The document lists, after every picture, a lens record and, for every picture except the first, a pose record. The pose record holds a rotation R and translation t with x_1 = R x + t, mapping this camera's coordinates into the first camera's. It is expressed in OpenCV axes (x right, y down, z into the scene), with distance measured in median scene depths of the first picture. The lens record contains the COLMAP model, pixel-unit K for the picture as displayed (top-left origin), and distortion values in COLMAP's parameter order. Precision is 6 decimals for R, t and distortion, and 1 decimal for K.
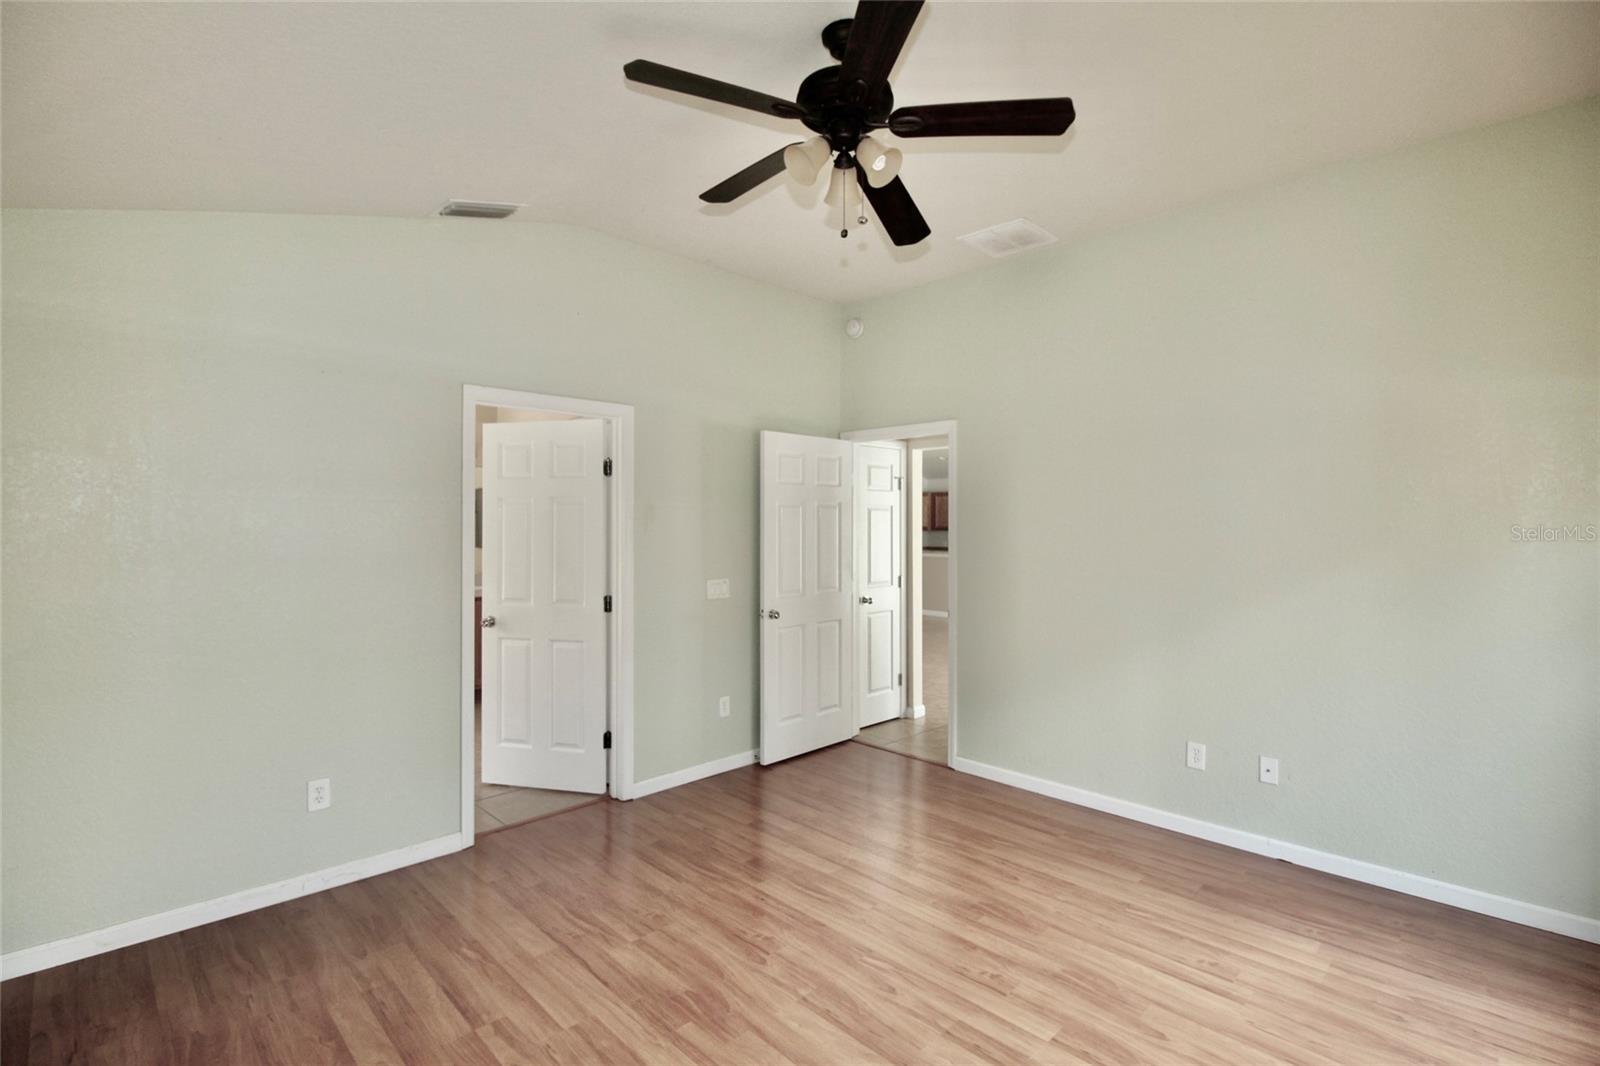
lens RADIAL K [[740.1, 0, 801.2], [0, 740.1, 520.5], [0, 0, 1]] dist [0.000323, -0.013254]
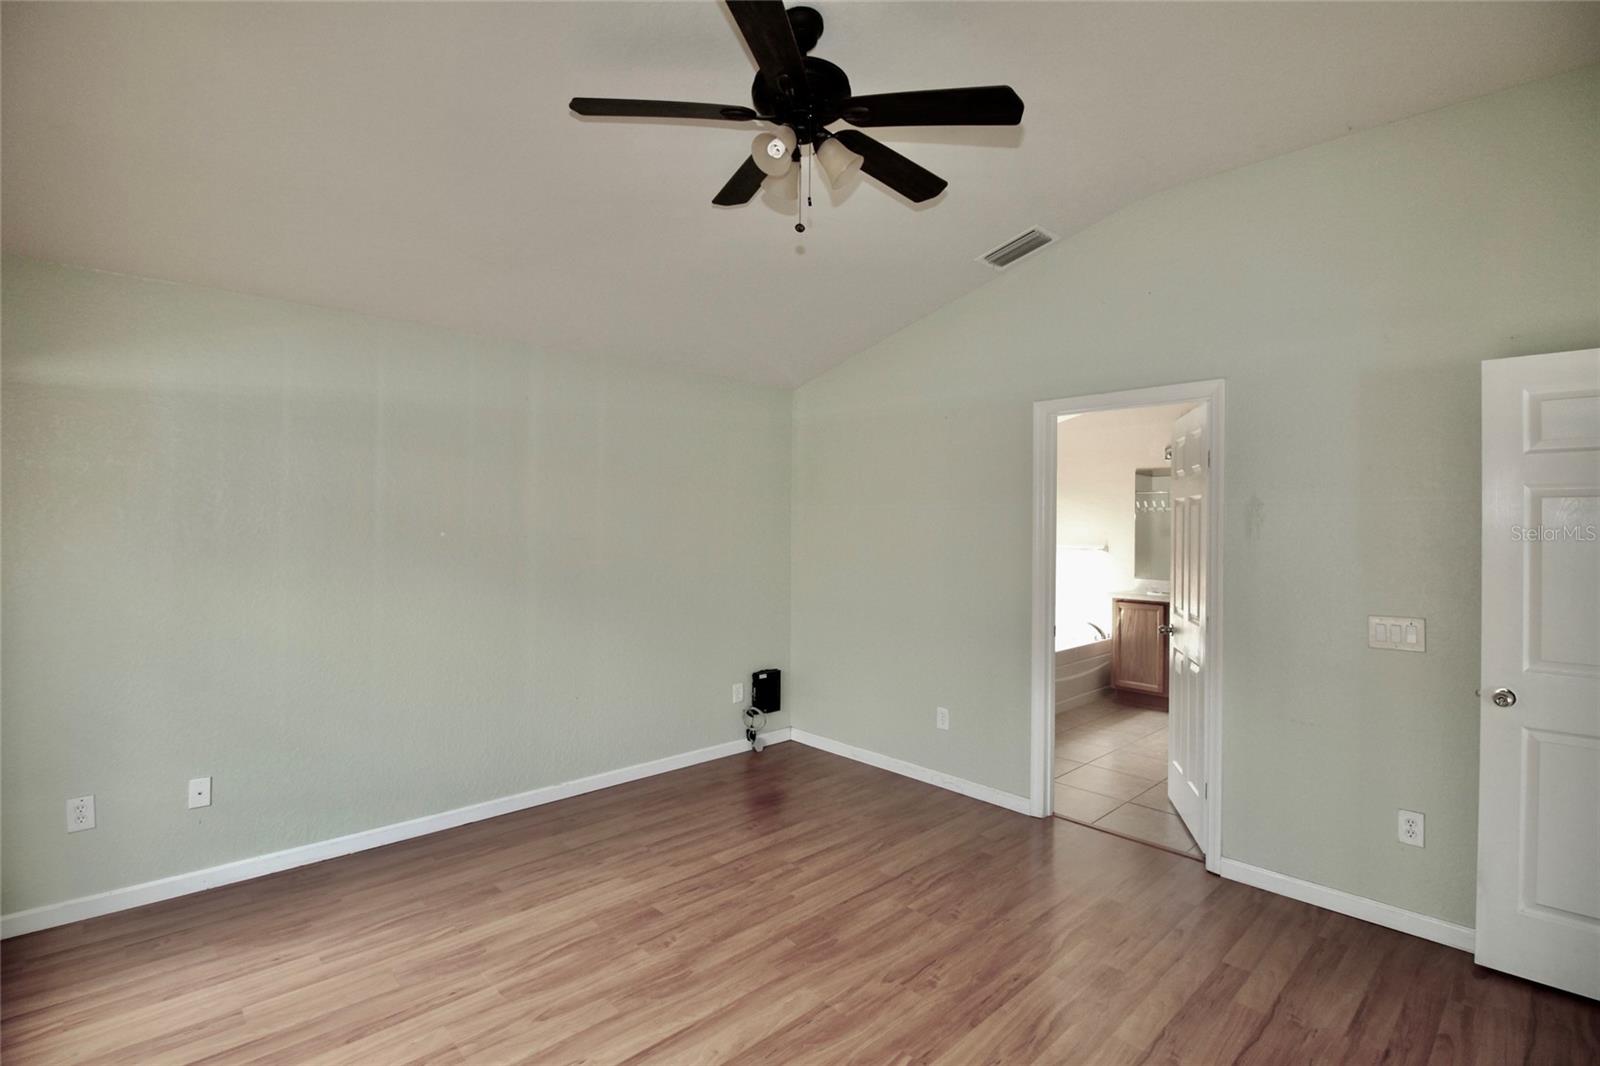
lens RADIAL K [[740.1, 0, 801.2], [0, 740.1, 520.5], [0, 0, 1]] dist [0.000323, -0.013254]
pose [[-0.019617, -0.007733, -0.999778, 0.879323], [-0.005978, 0.999953, -0.007617, 0.009365], [0.999790, 0.005827, -0.019662, 0.872218]]
